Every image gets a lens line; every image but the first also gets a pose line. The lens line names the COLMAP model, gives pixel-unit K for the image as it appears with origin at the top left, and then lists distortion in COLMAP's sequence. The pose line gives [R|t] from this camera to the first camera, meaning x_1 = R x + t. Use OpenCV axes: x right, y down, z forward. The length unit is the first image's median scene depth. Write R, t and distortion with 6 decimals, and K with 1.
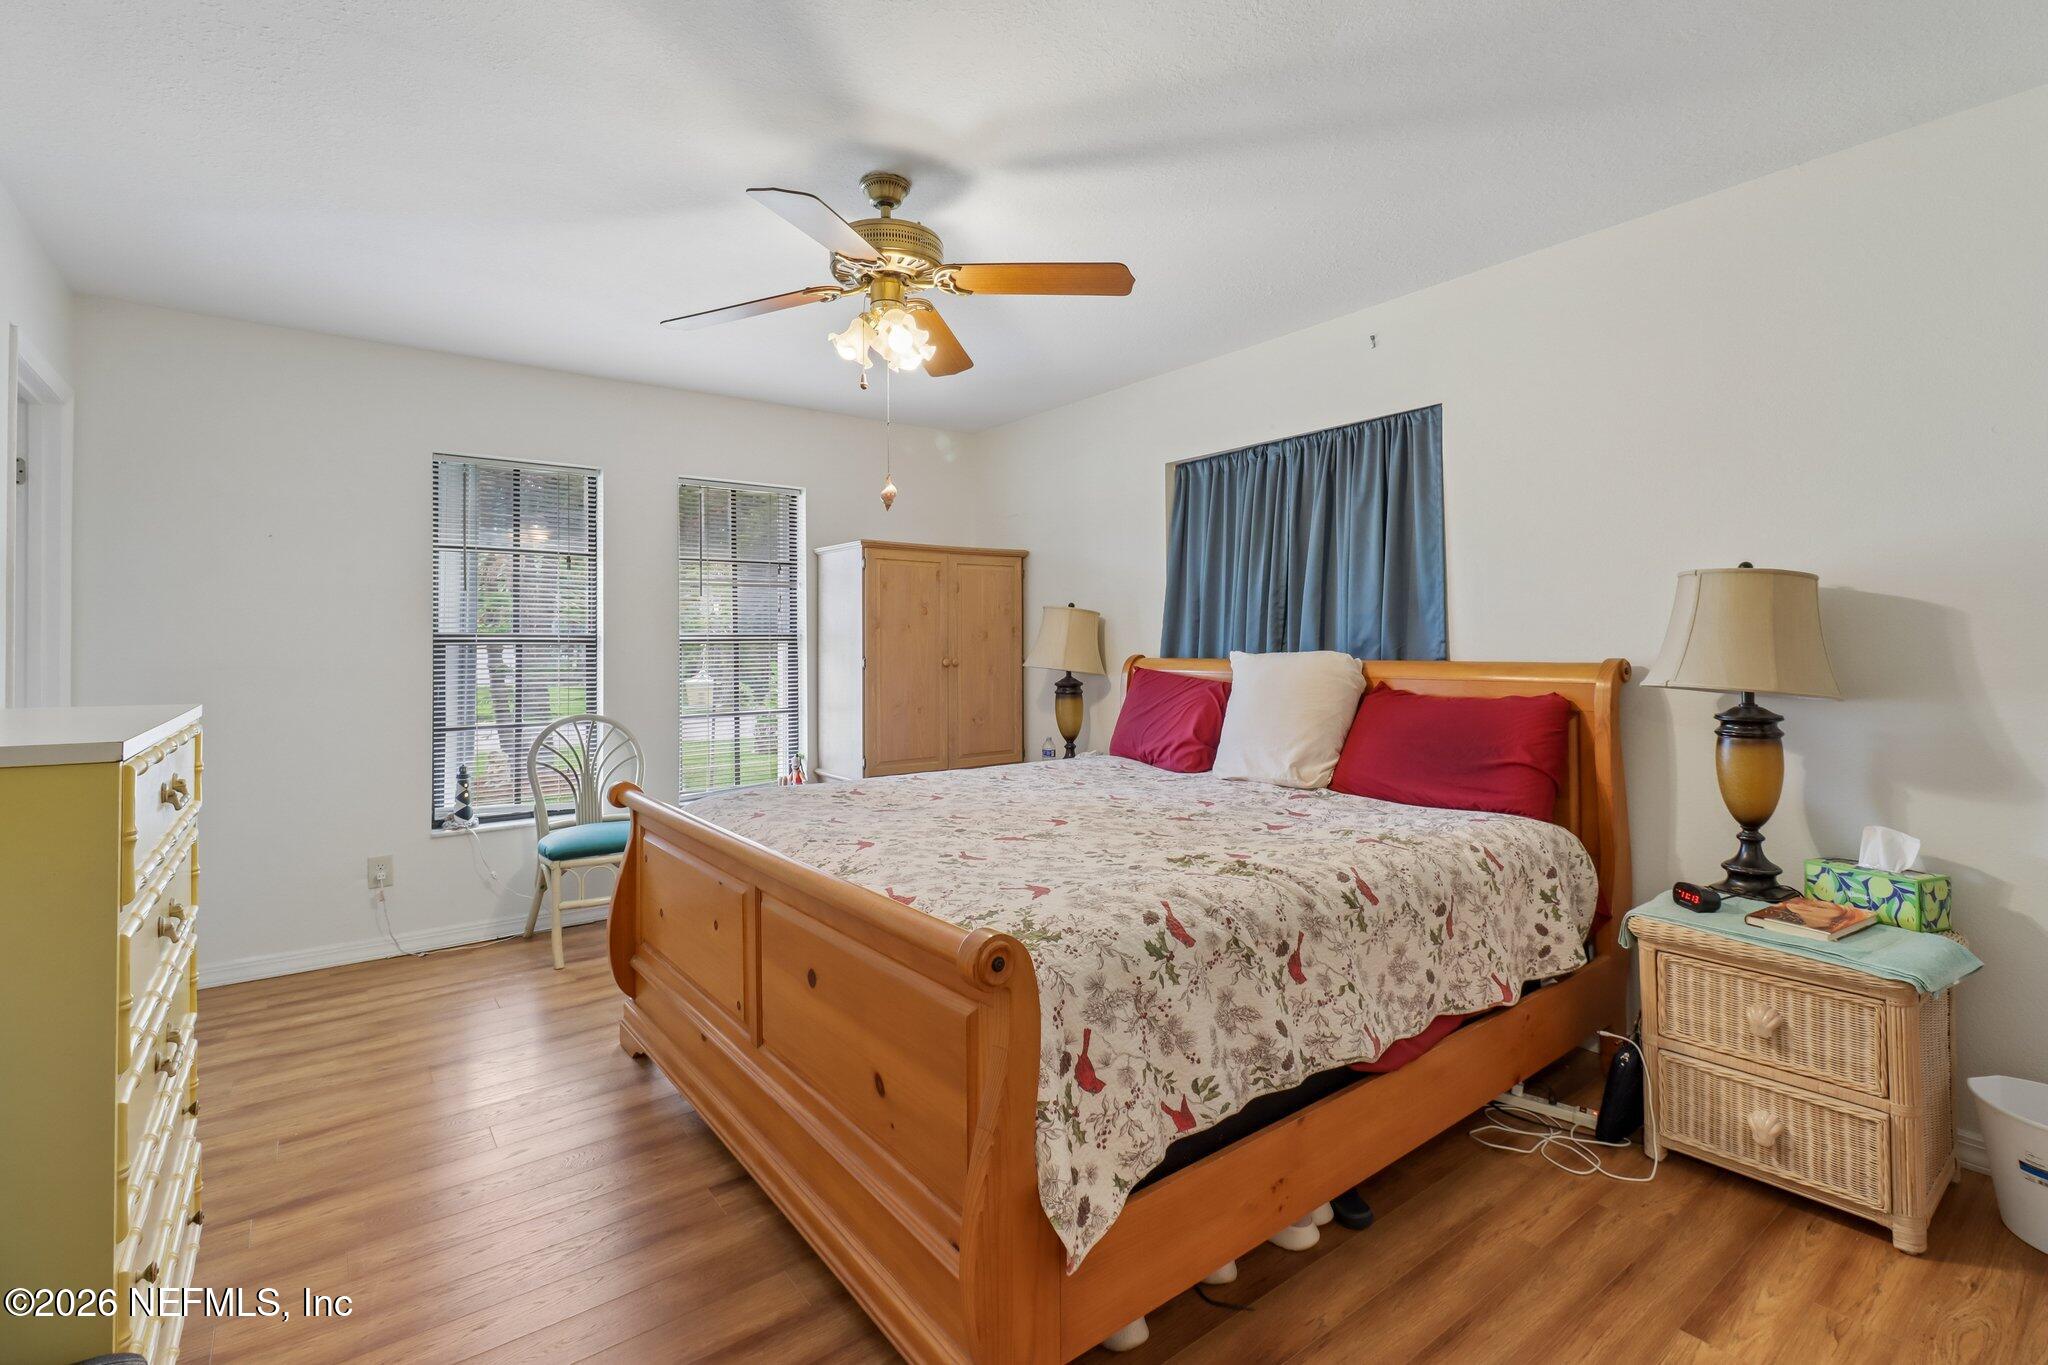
lens RADIAL K [[934.9, 0, 1025.8], [0, 934.9, 651.4], [0, 0, 1]] dist [0.030369, -0.015047]
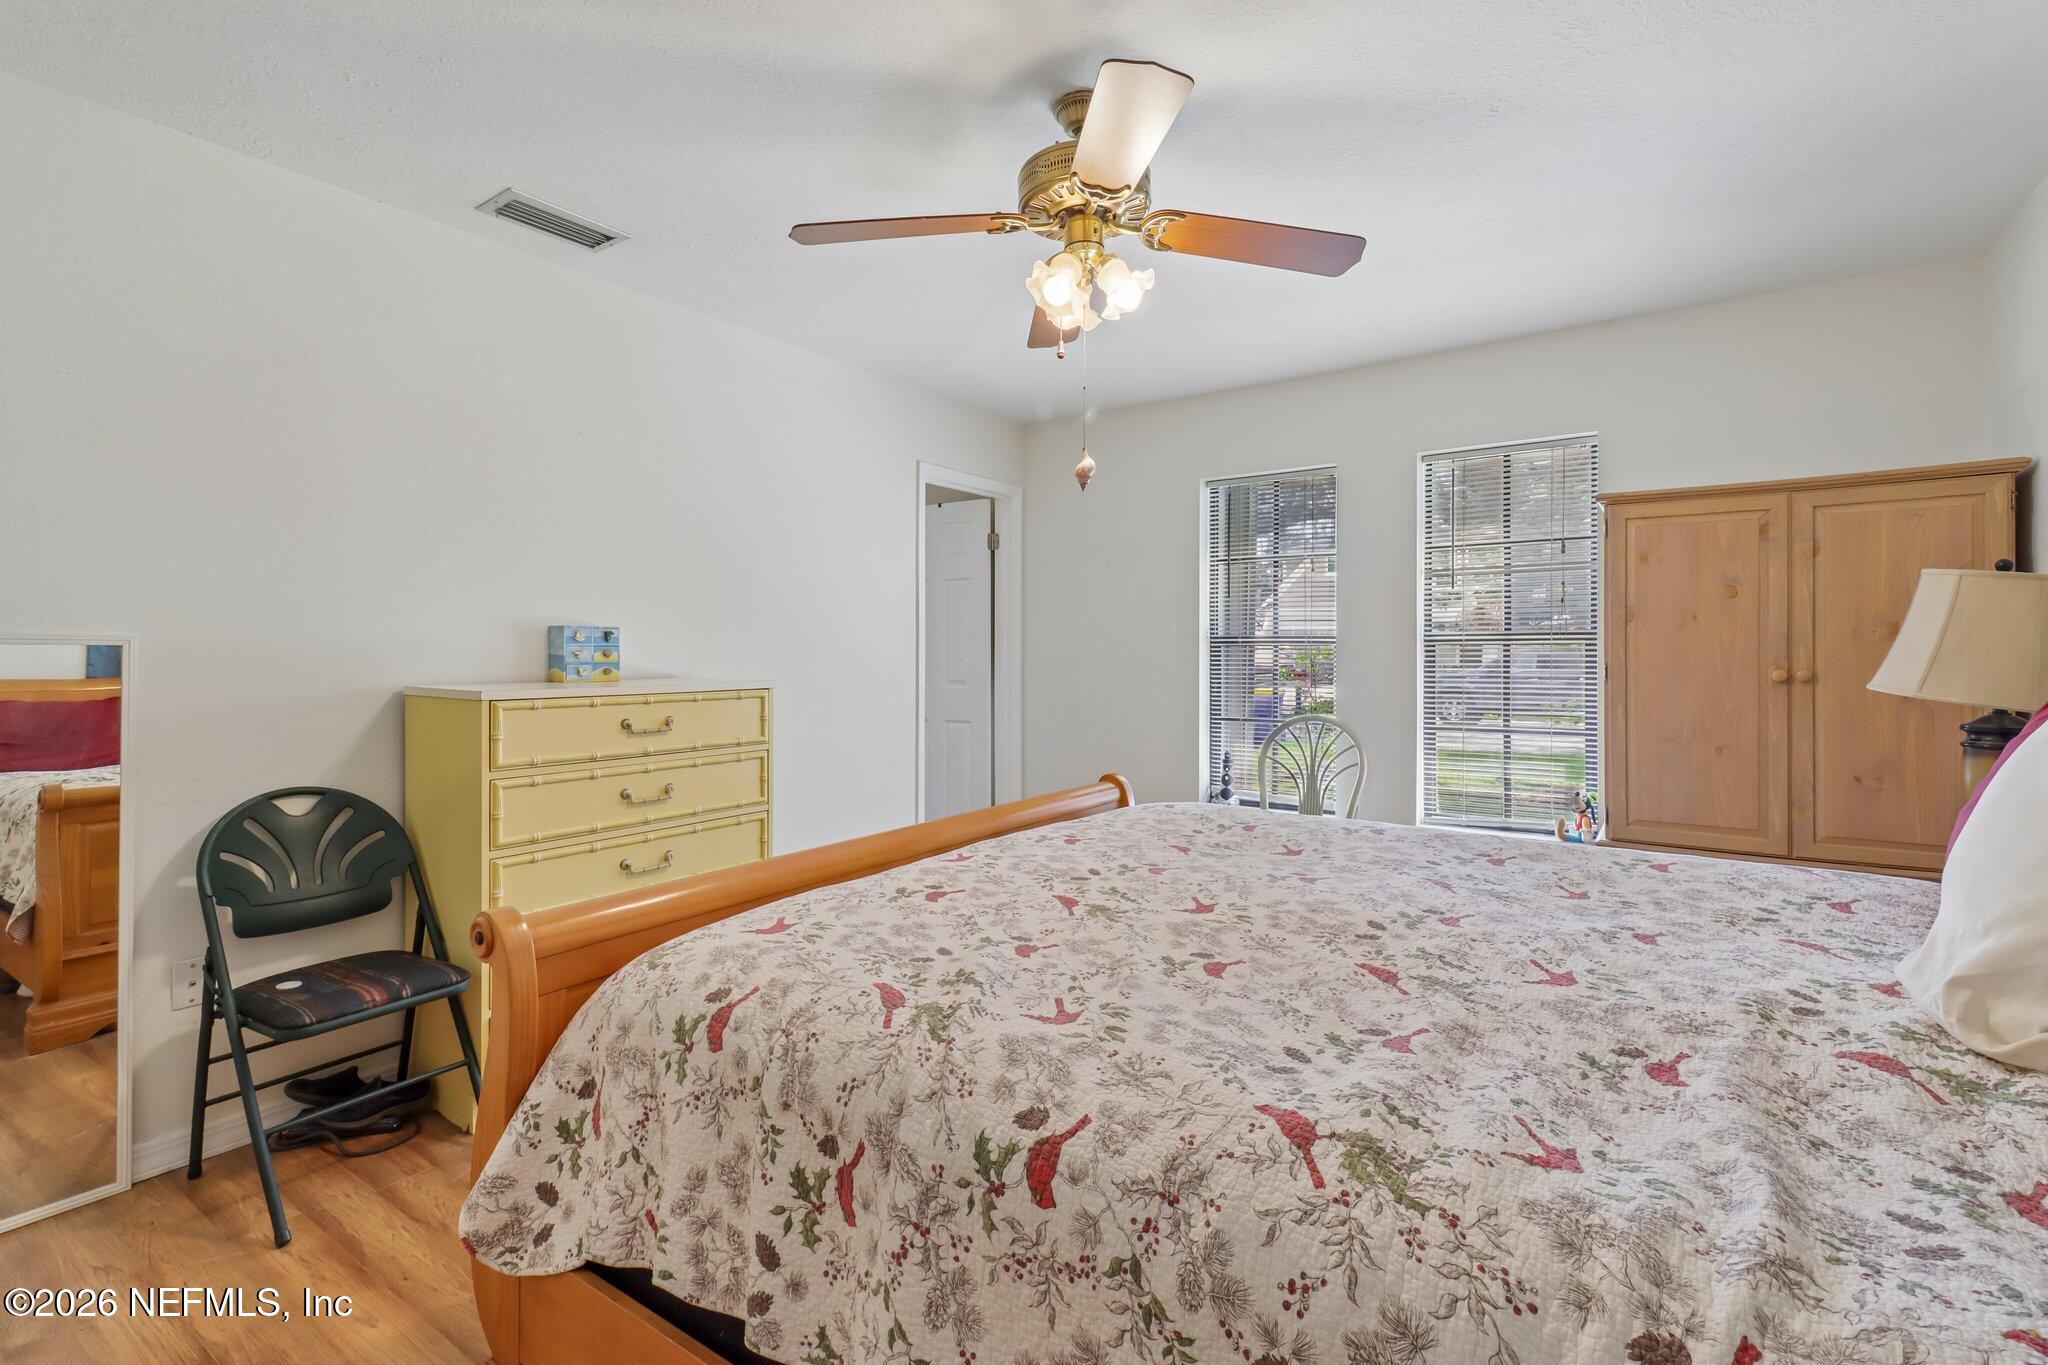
lens RADIAL K [[934.9, 0, 1025.8], [0, 934.9, 651.4], [0, 0, 1]] dist [0.030369, -0.015047]
pose [[0.299481, 0.006753, -0.954078, 0.784213], [-0.003968, 0.999975, 0.005832, -0.011582], [0.954094, 0.002039, 0.299500, 0.813862]]
